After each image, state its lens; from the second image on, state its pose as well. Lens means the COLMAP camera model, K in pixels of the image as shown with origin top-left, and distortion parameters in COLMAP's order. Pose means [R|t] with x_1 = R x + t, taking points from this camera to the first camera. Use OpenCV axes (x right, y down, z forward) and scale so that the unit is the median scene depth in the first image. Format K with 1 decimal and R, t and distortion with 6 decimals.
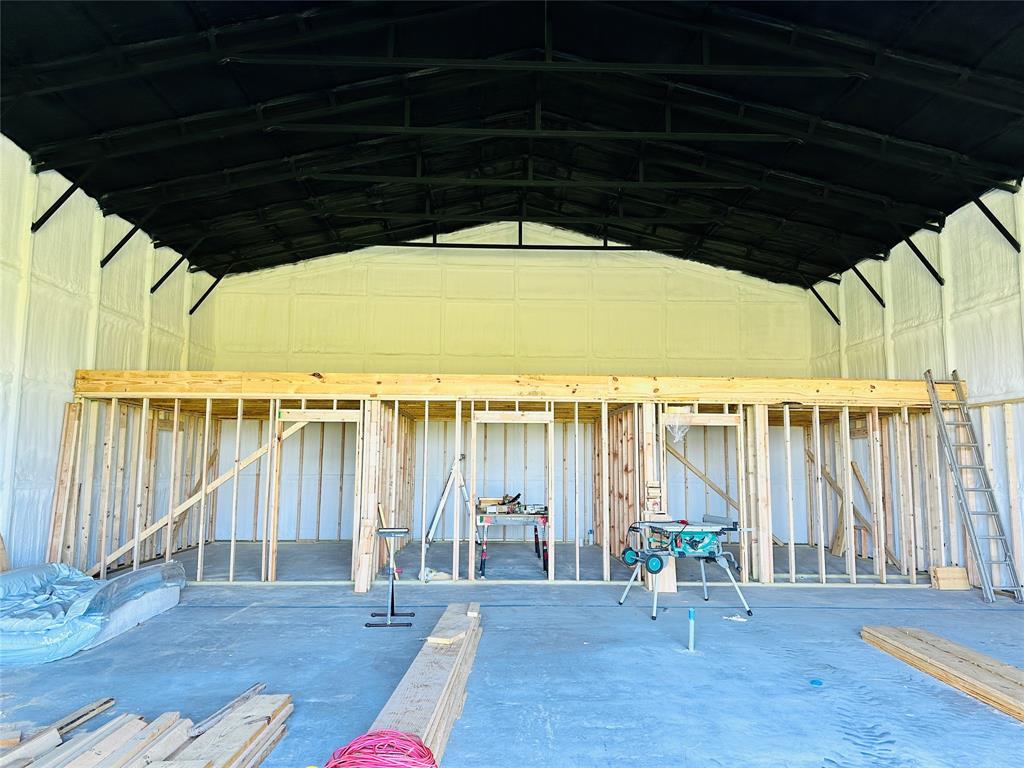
lens RADIAL K [[708.7, 0, 515.9], [0, 708.7, 383.9], [0, 0, 1]] dist [0.115039, -0.168791]
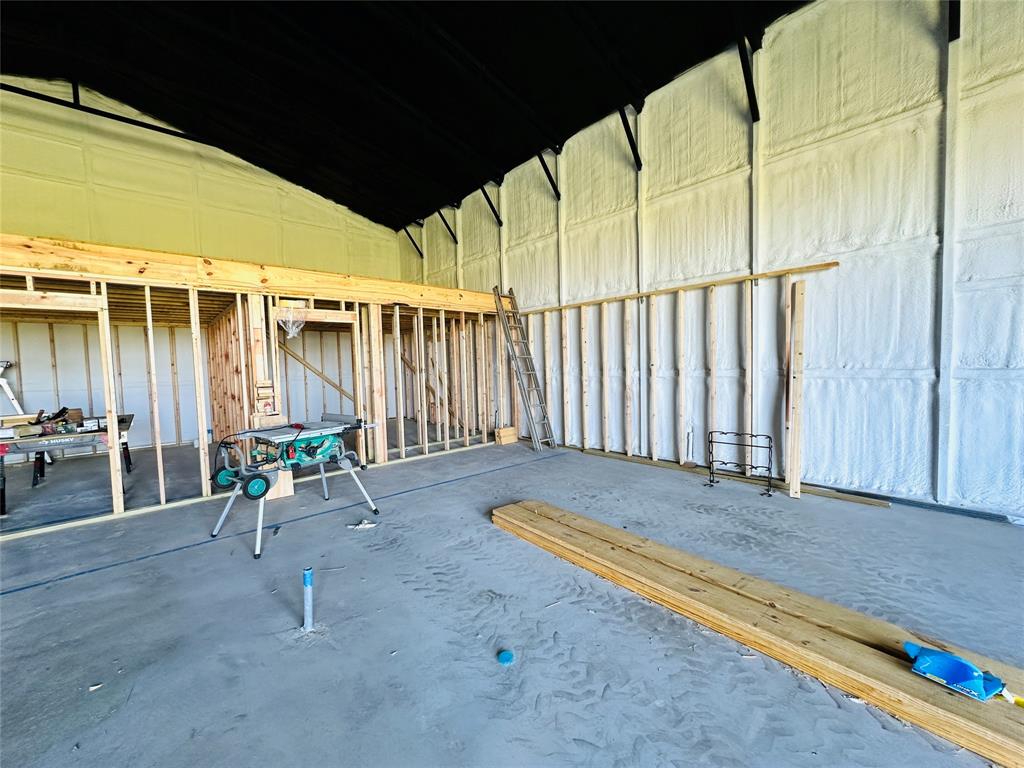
lens RADIAL K [[405.9, 0, 509.4], [0, 405.9, 382.5], [0, 0, 1]] dist [-0.003278, -0.000017]
pose [[0.769440, -0.059635, 0.635930, 0.101911], [-0.036398, 0.989920, 0.136870, 0.055037], [-0.637682, -0.128460, 0.759513, 0.394149]]
